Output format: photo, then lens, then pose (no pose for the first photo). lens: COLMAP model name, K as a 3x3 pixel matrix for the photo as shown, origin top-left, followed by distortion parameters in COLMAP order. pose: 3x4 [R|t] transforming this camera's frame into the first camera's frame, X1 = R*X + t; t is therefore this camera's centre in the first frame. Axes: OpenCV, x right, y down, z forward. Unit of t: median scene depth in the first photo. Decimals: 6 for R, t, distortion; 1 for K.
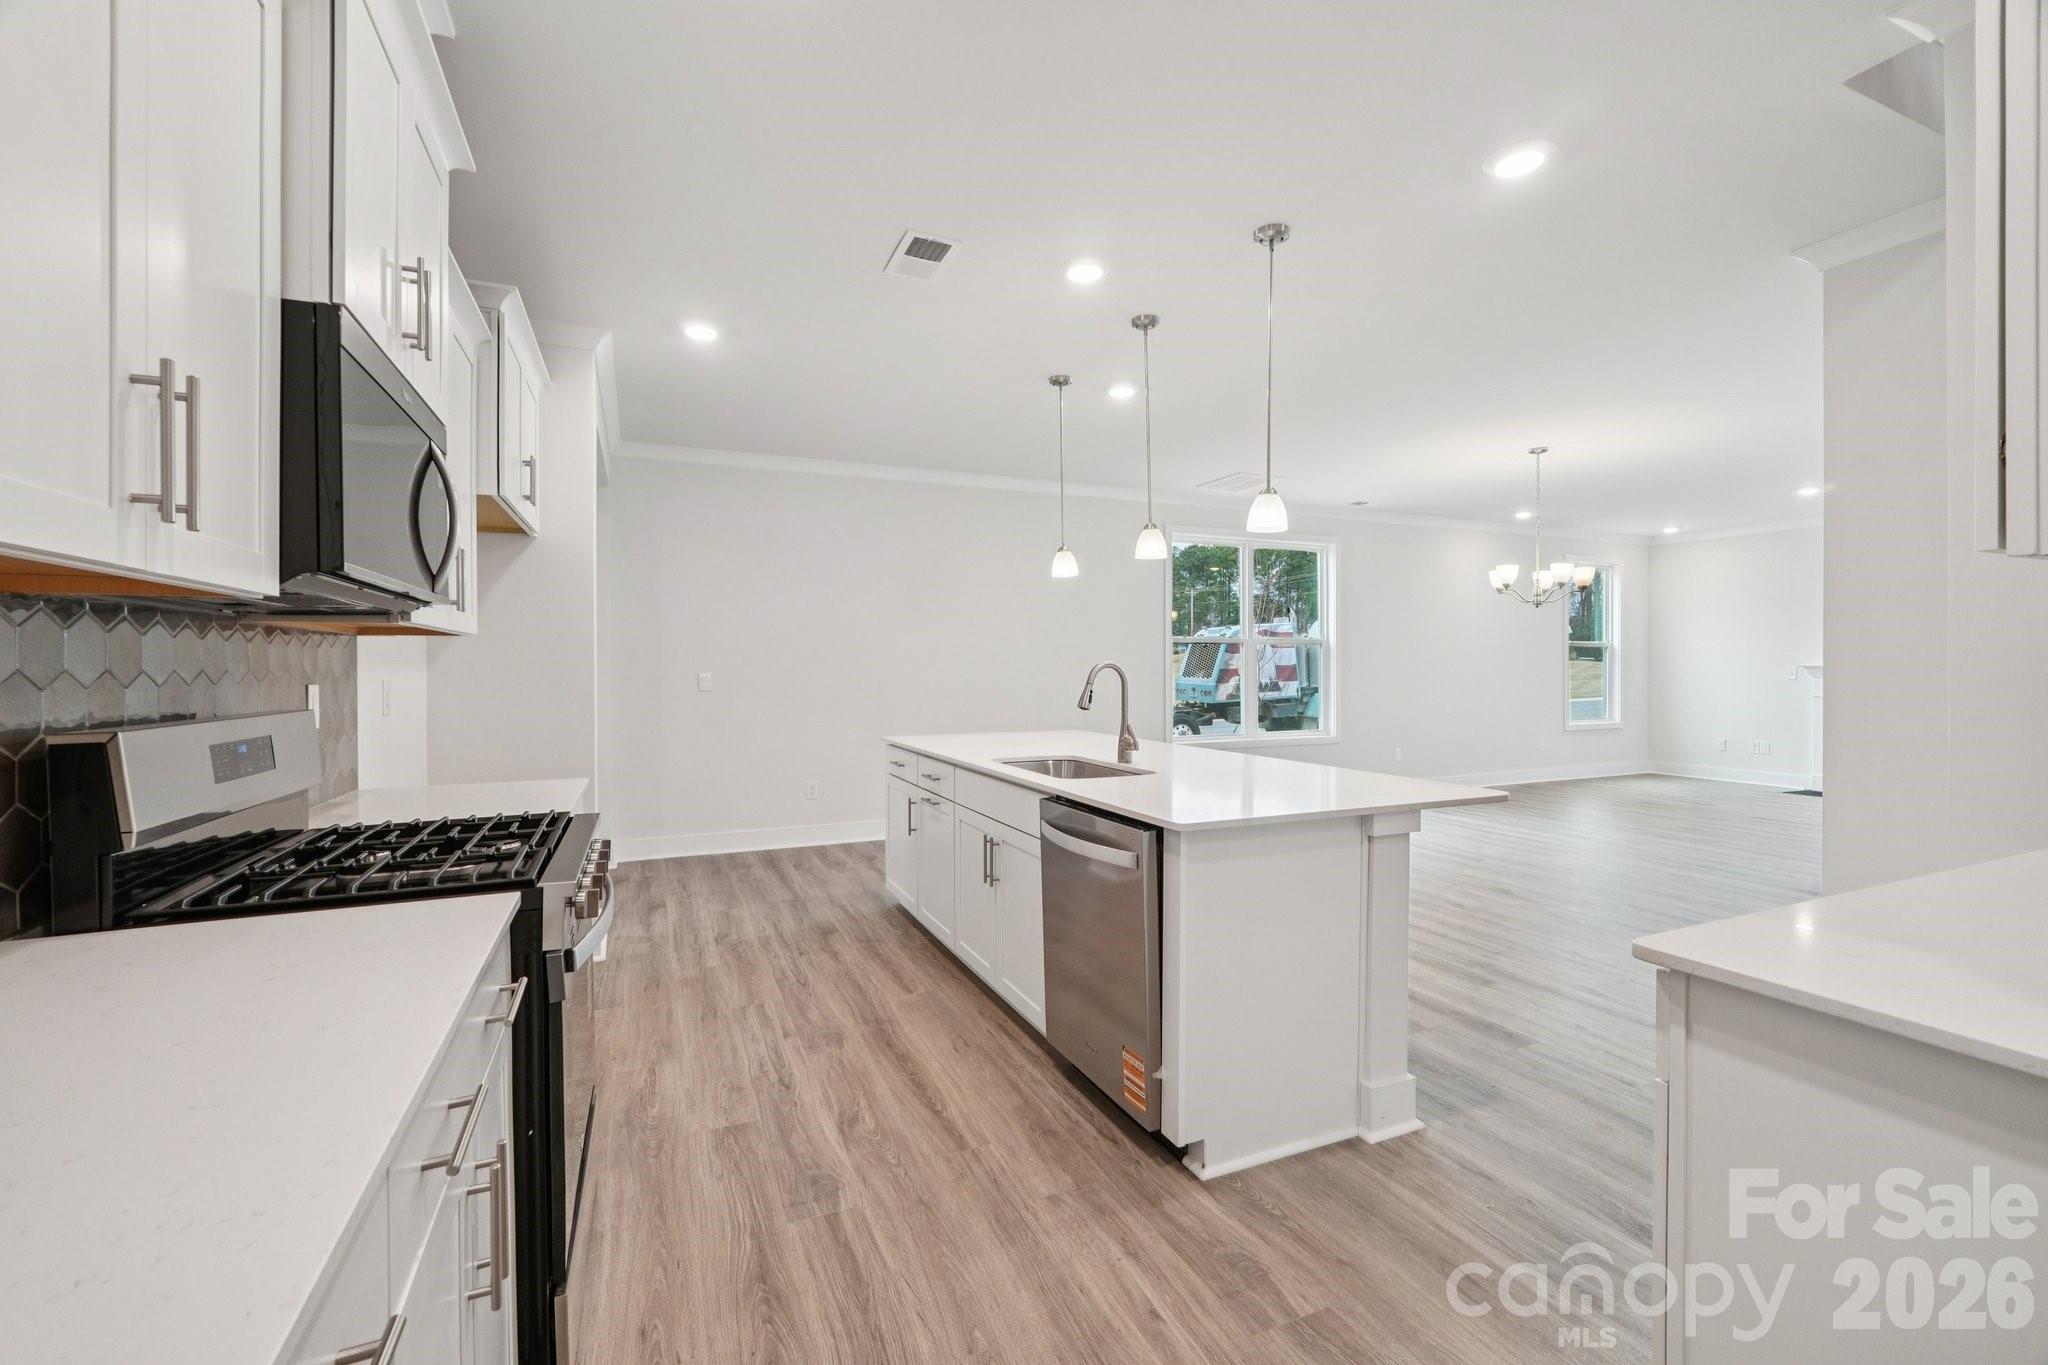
lens RADIAL K [[863.8, 0, 1023.3], [0, 863.8, 672.3], [0, 0, 1]] dist [-0.017821, 0.006633]
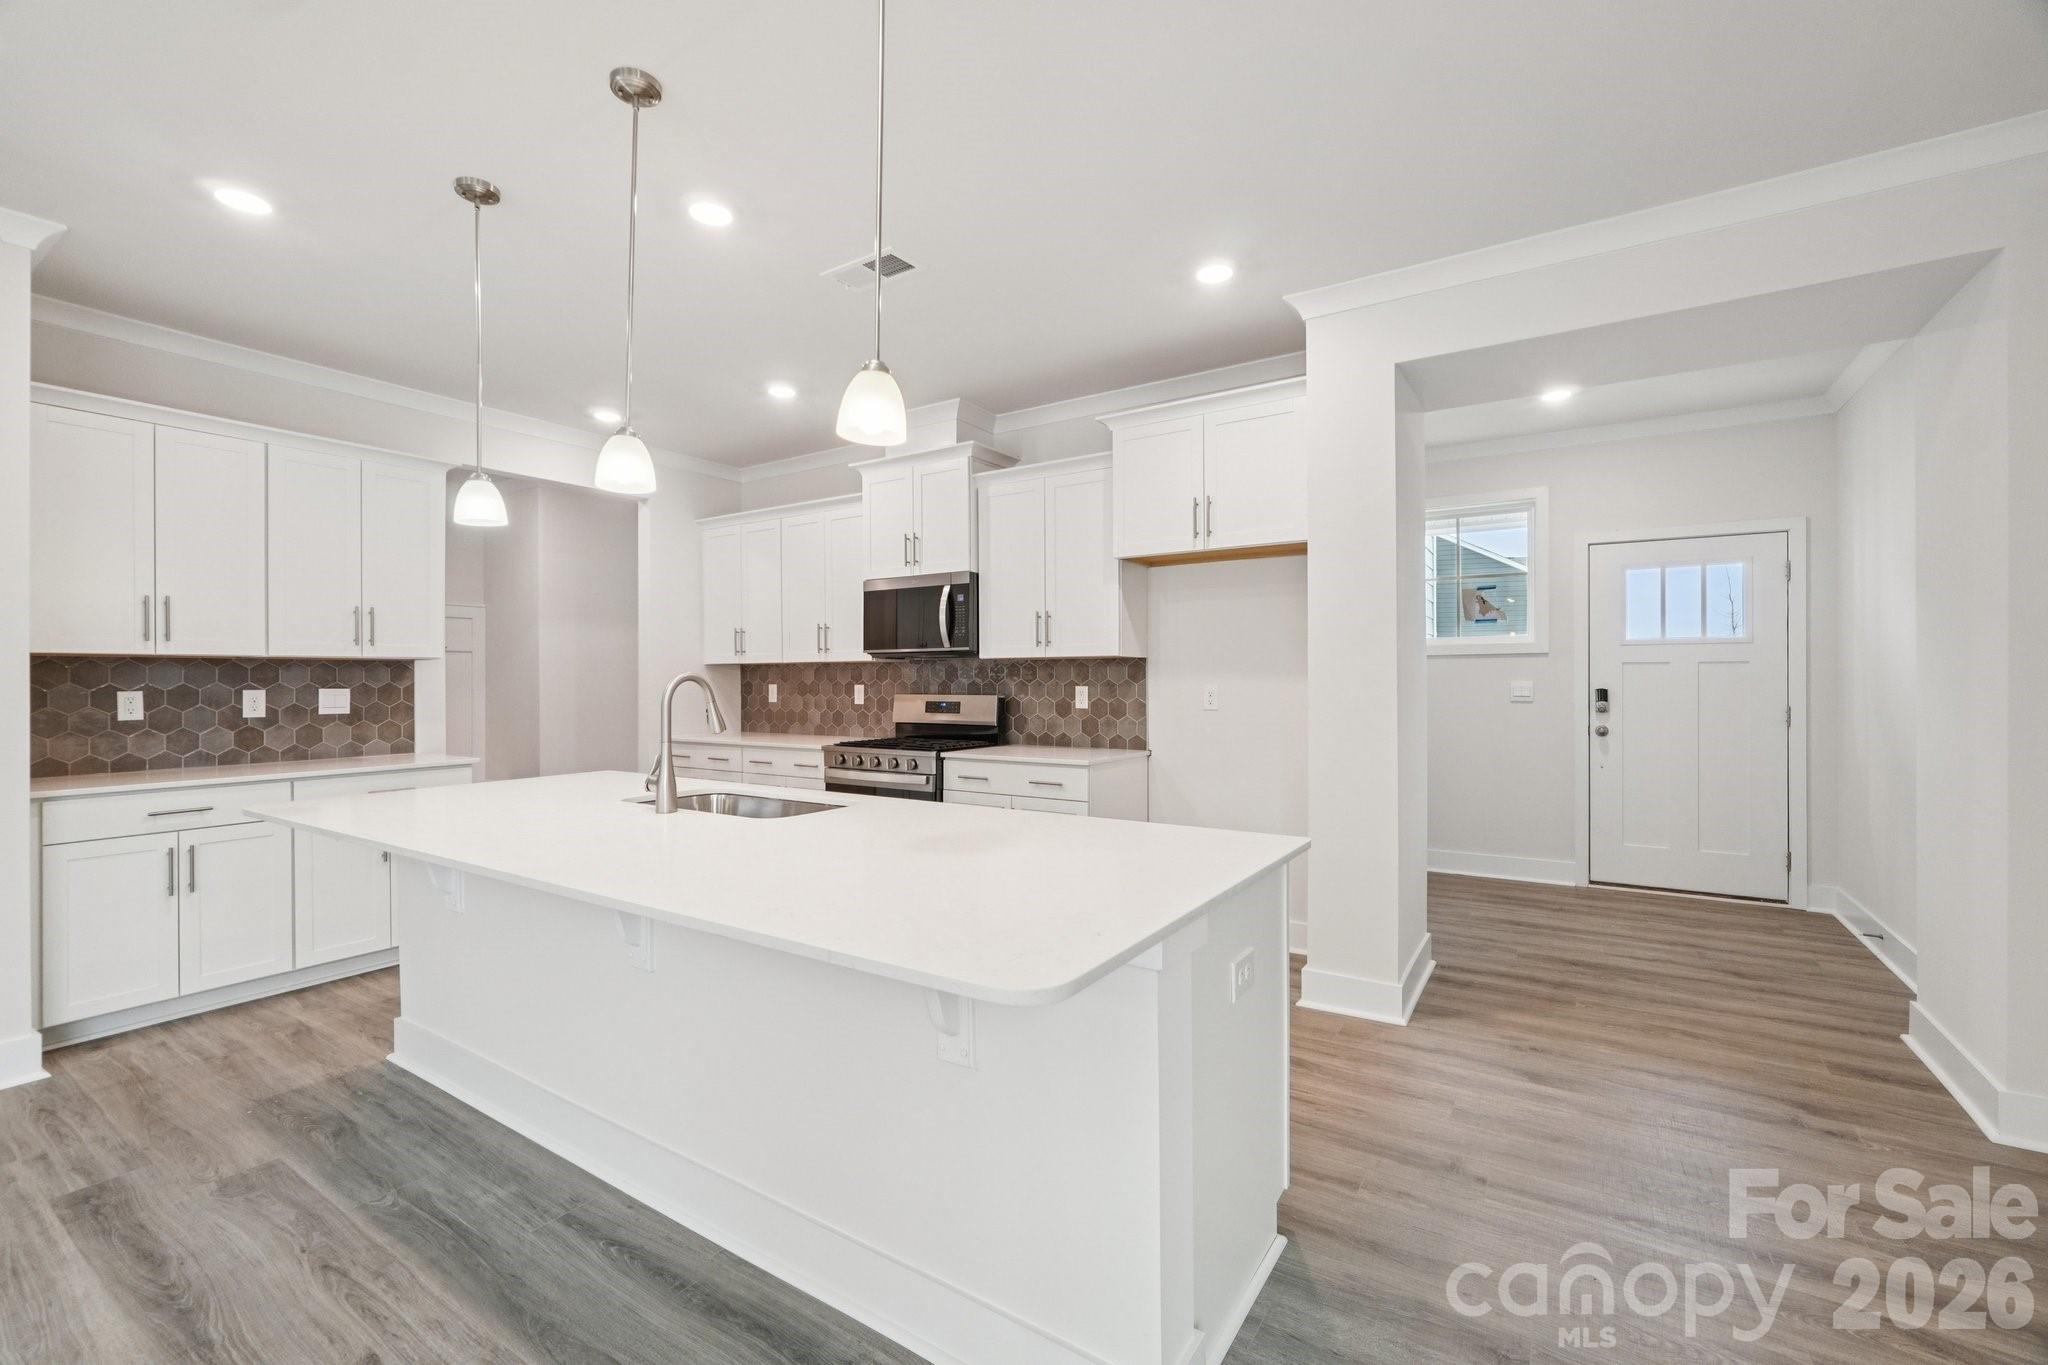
lens RADIAL K [[863.8, 0, 1019.8], [0, 863.8, 680.4], [0, 0, 1]] dist [-0.017821, 0.006633]
pose [[-0.839310, 0.008532, -0.543585, 0.368723], [0.004816, 0.999954, 0.008260, -0.014716], [0.543631, 0.004315, -0.839313, 2.503995]]
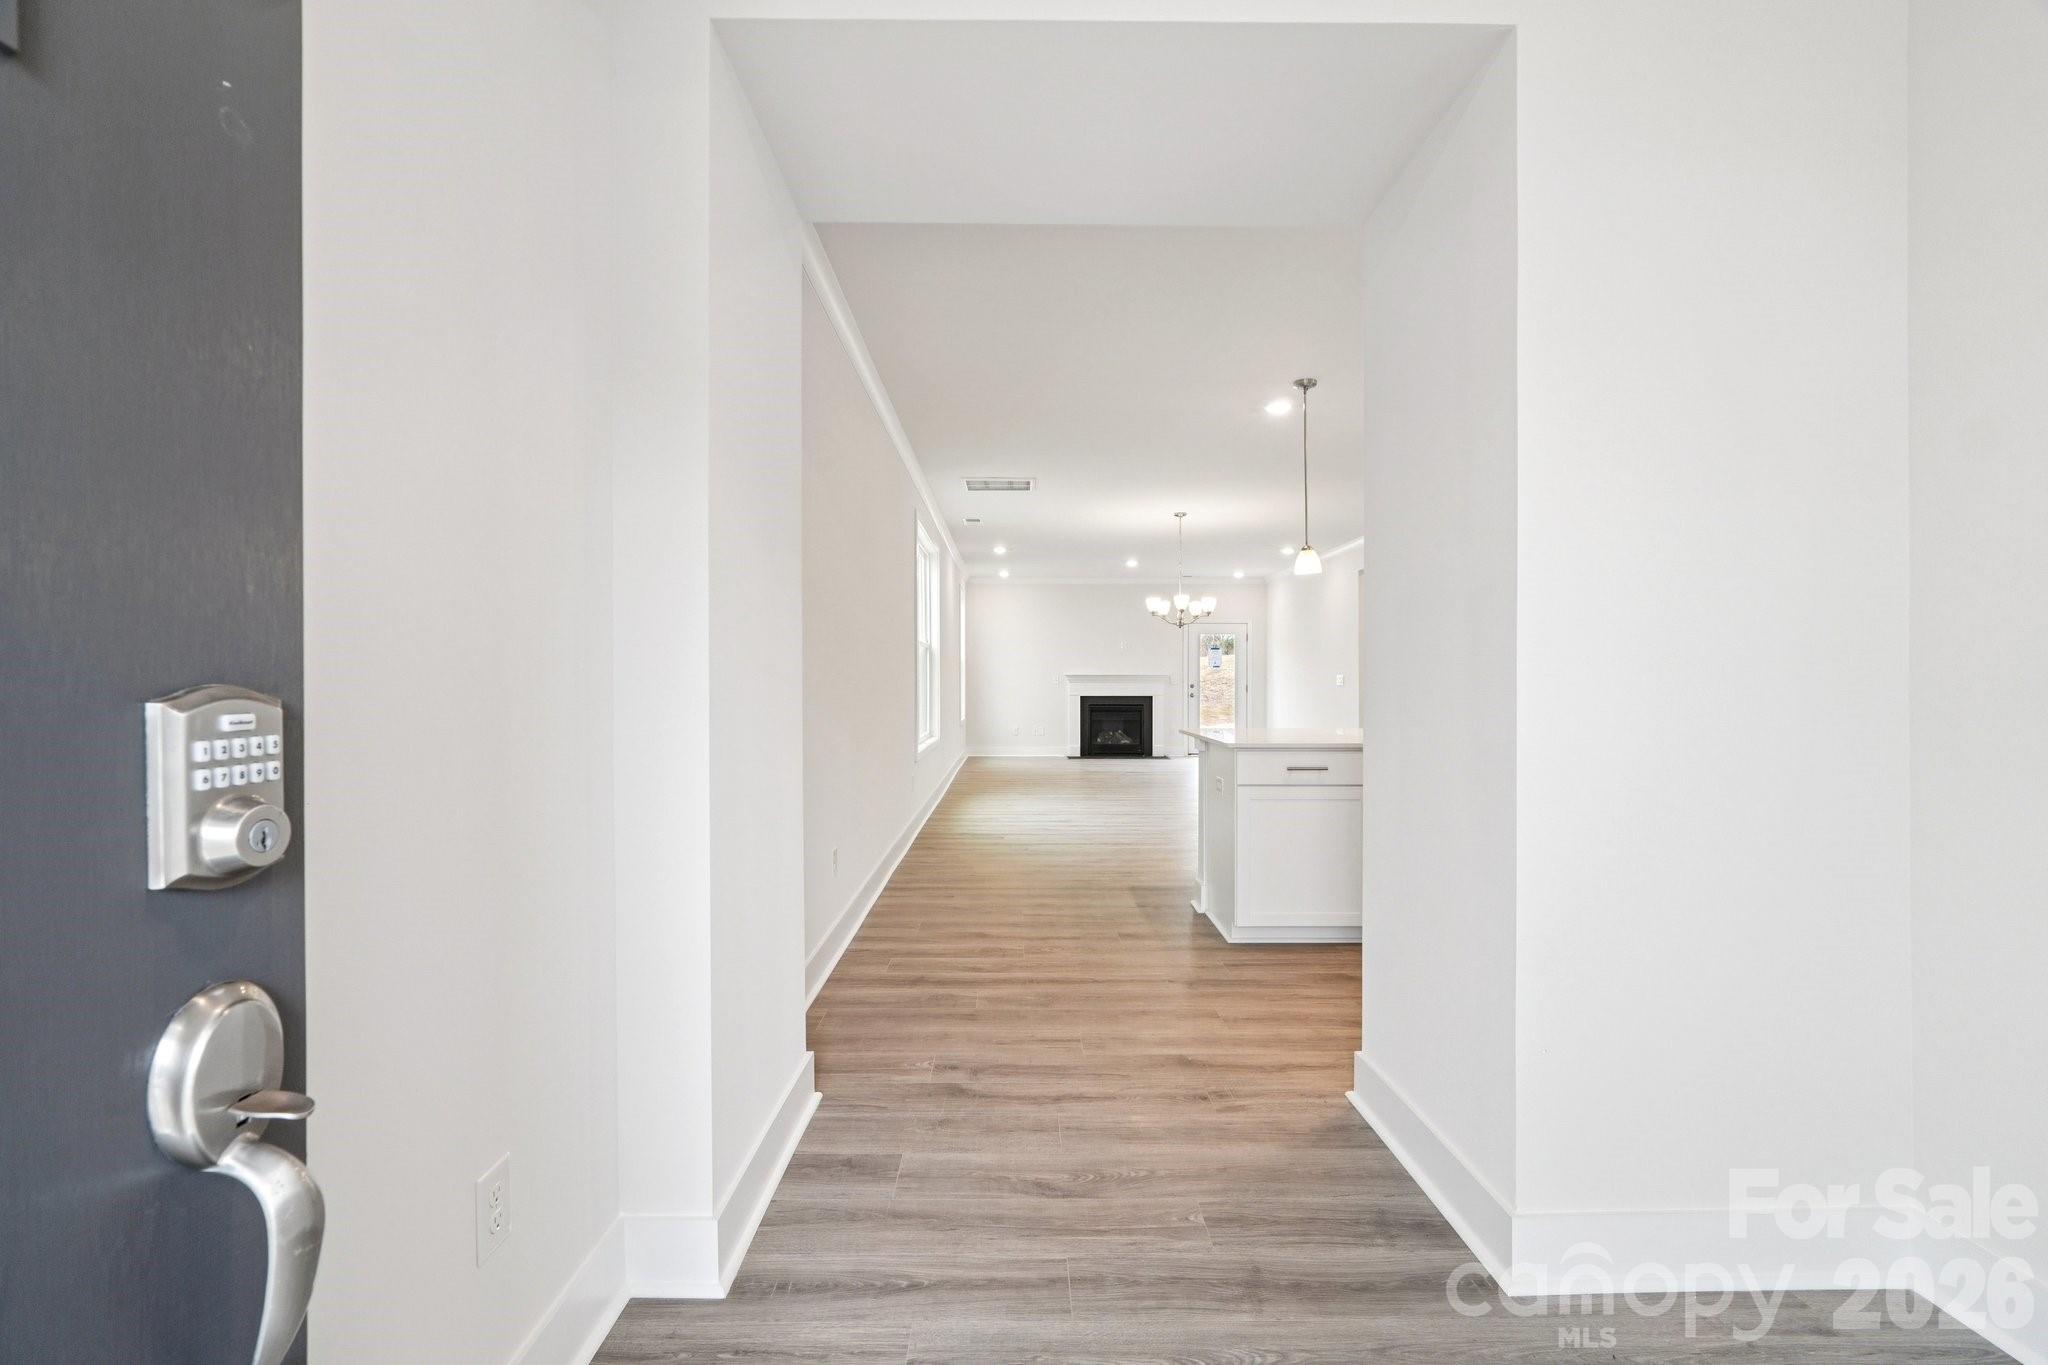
lens RADIAL K [[874.1, 0, 1038.4], [0, 874.1, 685.2], [0, 0, 1]] dist [-0.002790, -0.000081]
pose [[0.382159, -0.000728, 0.924096, -1.933633], [0.002406, 0.999997, -0.000207, 0.040798], [-0.924093, 0.002302, 0.382160, 1.663599]]
